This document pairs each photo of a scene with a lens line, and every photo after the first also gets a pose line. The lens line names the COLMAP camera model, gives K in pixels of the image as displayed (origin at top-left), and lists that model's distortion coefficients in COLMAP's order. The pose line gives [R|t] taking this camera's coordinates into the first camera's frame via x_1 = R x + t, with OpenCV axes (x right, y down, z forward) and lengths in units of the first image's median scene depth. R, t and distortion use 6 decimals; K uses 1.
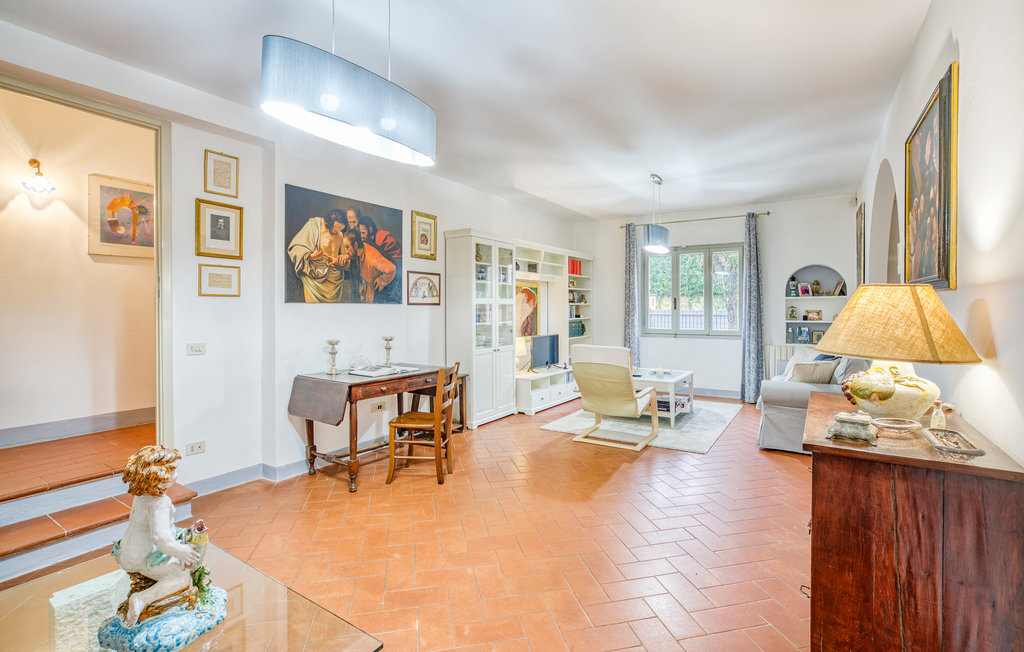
lens RADIAL K [[468.9, 0, 520.8], [0, 468.9, 313.1], [0, 0, 1]] dist [-0.020892, -0.000347]
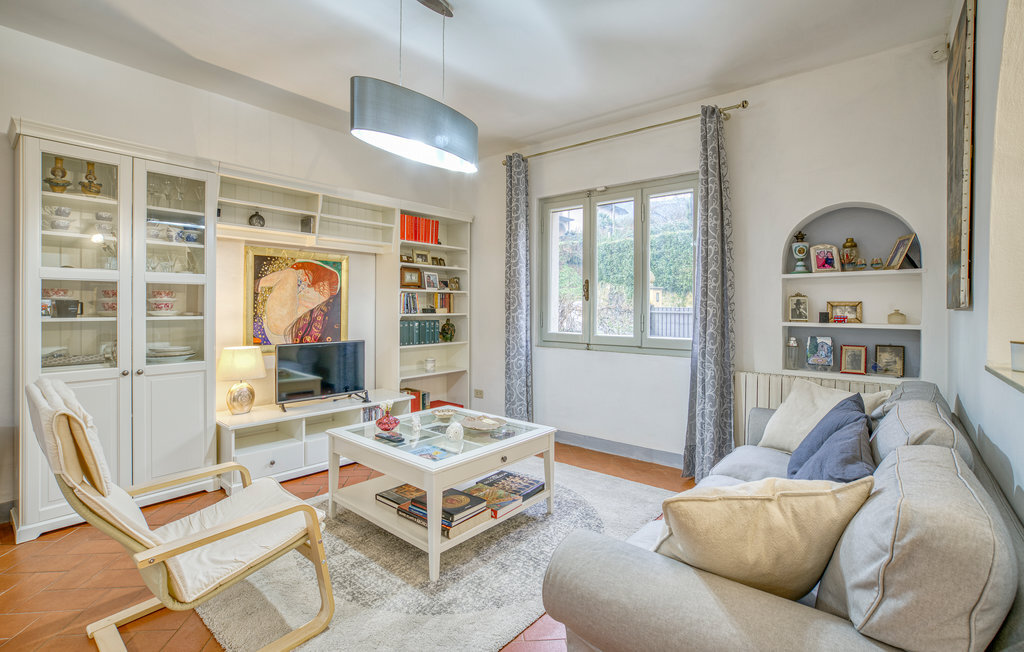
lens RADIAL K [[468.9, 0, 491.2], [0, 468.9, 309.3], [0, 0, 1]] dist [-0.020892, -0.000347]
pose [[0.988981, 0.009884, -0.147712, 0.338814], [-0.010618, 0.999935, -0.004183, 0.007703], [0.147661, 0.005706, 0.989022, 0.473022]]
